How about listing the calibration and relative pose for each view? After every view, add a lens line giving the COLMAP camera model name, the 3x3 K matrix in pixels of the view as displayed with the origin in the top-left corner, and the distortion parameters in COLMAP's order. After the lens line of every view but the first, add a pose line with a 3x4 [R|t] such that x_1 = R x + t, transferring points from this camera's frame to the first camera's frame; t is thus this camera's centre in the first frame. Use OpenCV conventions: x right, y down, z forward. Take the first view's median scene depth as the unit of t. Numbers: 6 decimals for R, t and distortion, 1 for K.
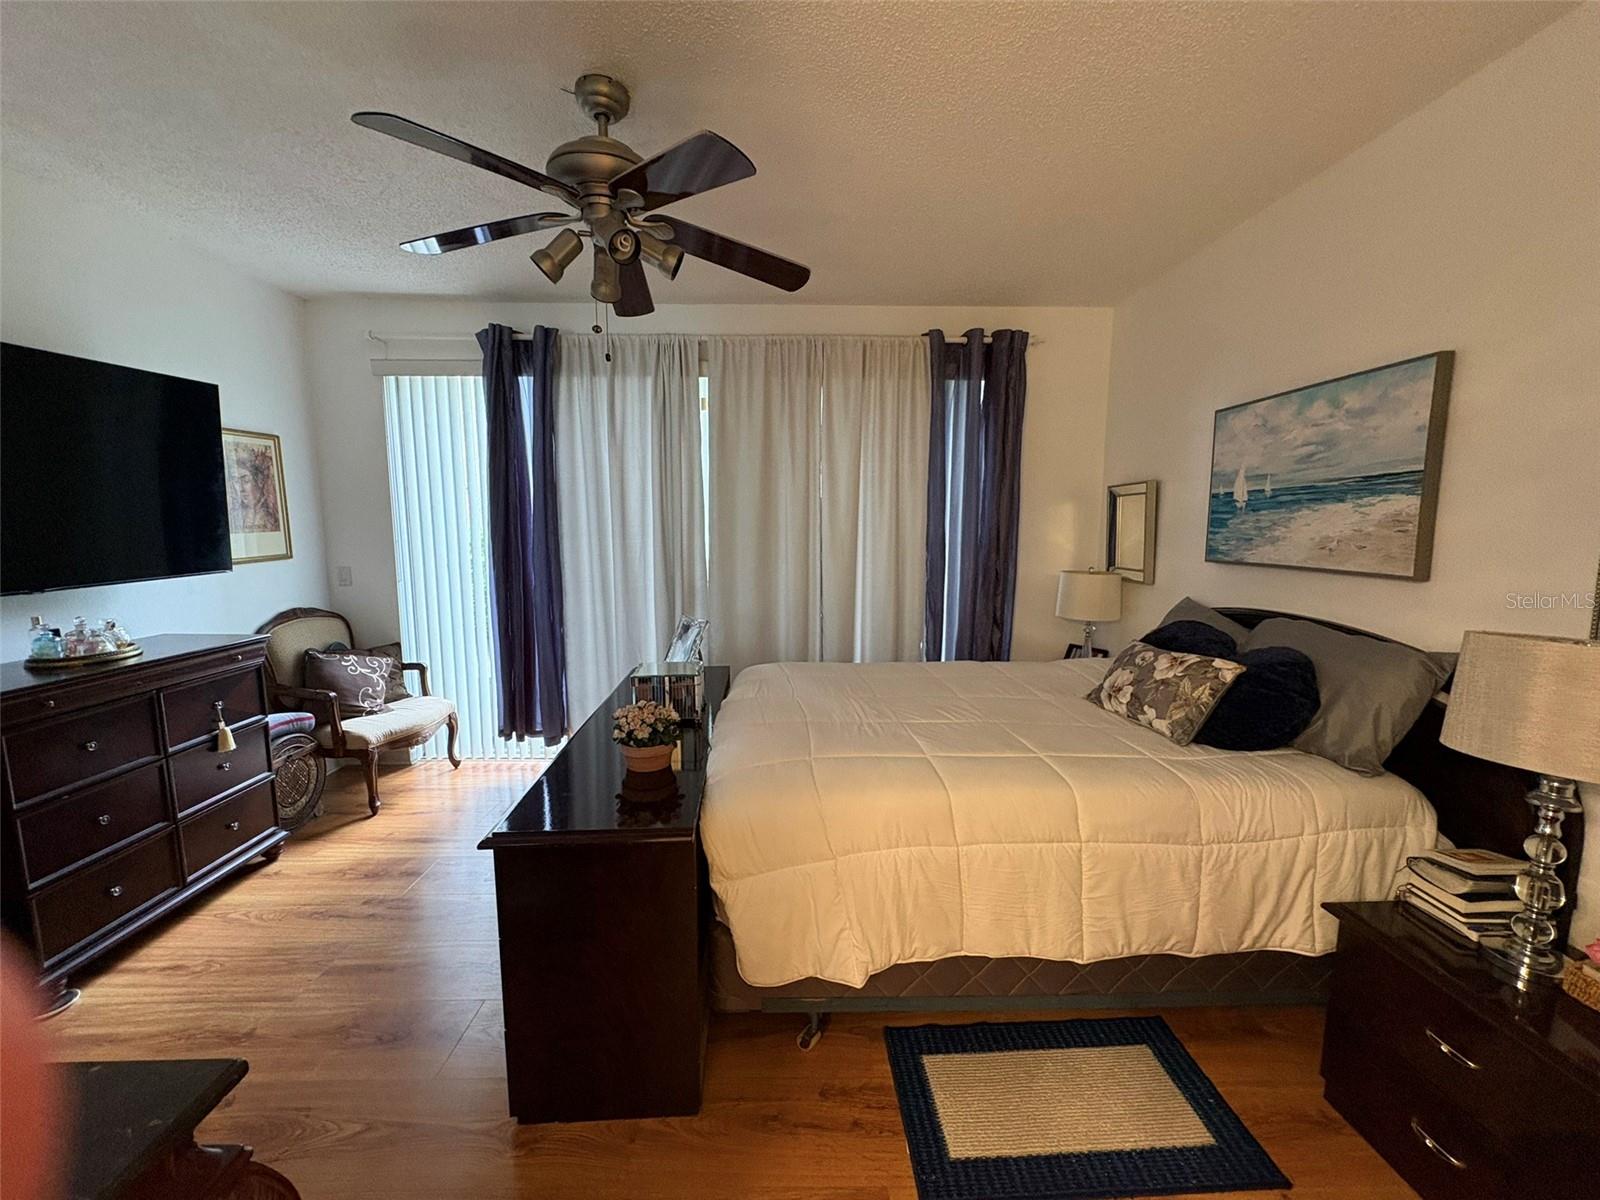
lens RADIAL K [[642.6, 0, 800.0], [0, 642.6, 600.0], [0, 0, 1]] dist [0.002357, 0.000440]
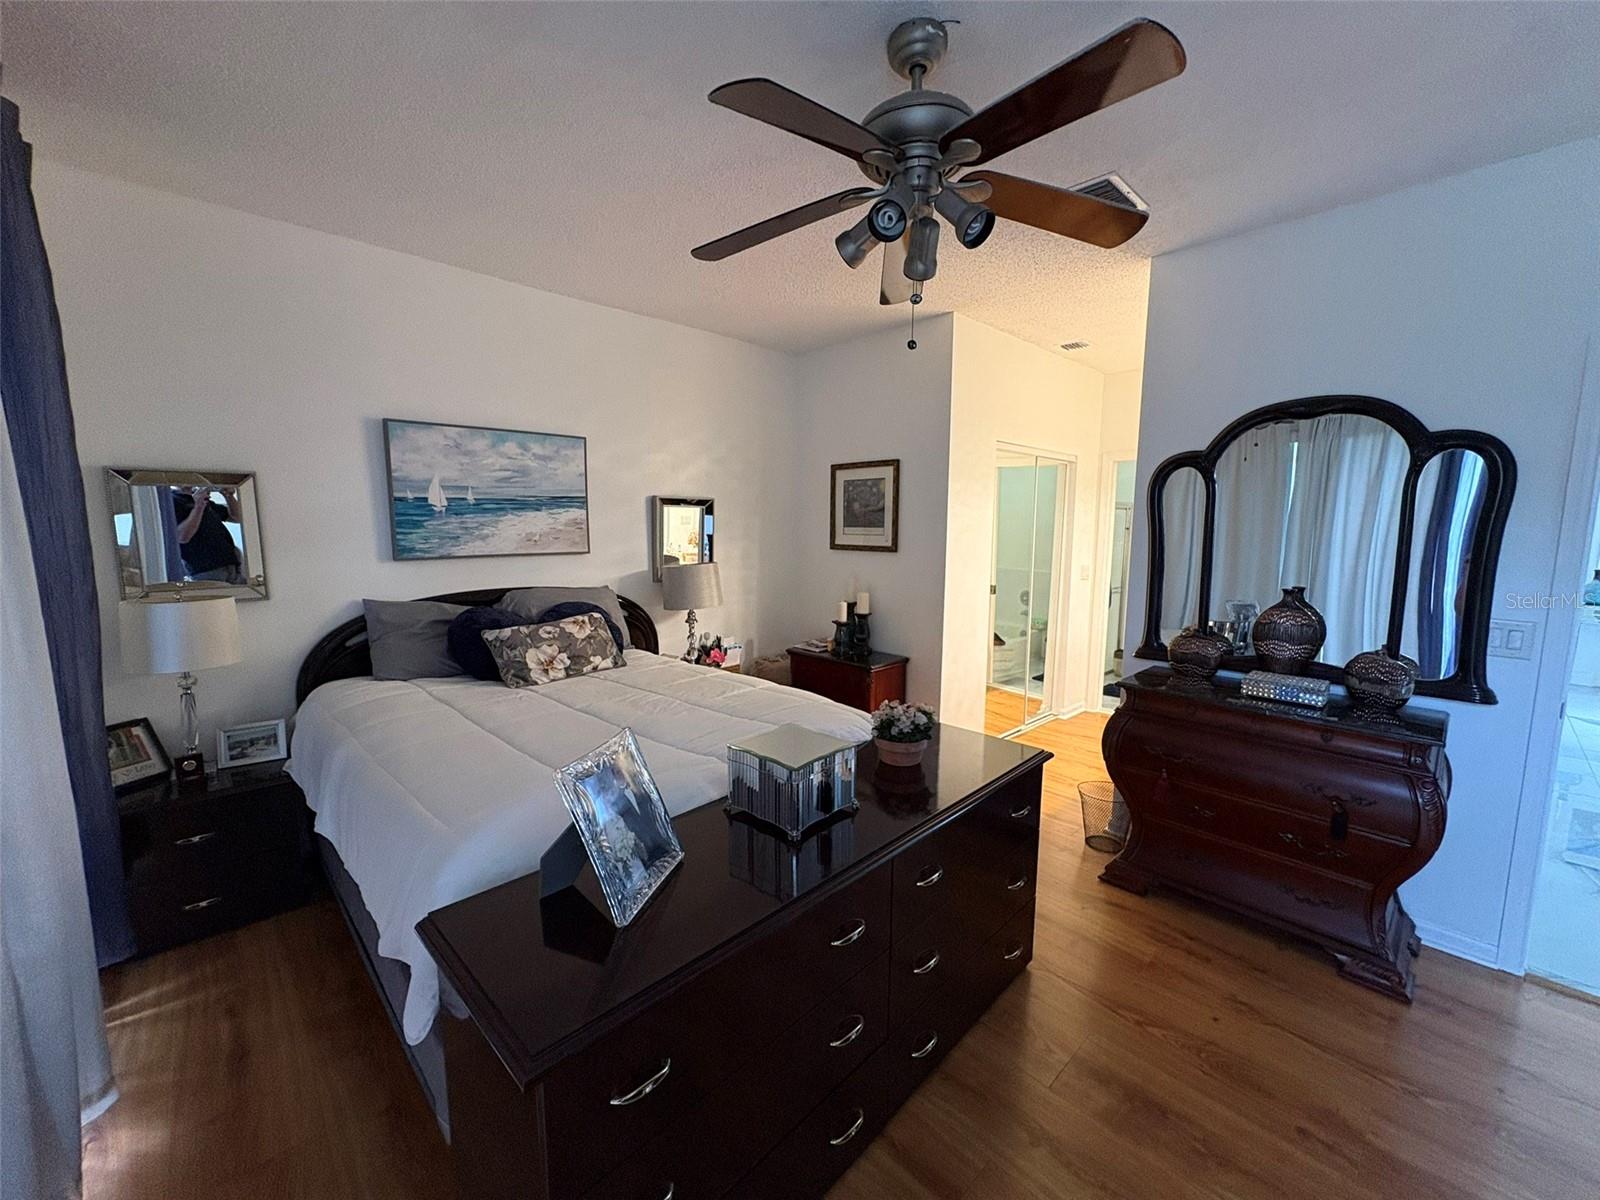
lens RADIAL K [[642.6, 0, 800.0], [0, 642.6, 600.0], [0, 0, 1]] dist [0.002357, 0.000440]
pose [[-0.678069, -0.094765, 0.728864, -0.739904], [0.083417, 0.975324, 0.204413, -0.194446], [-0.730249, 0.199405, -0.653432, 1.503338]]
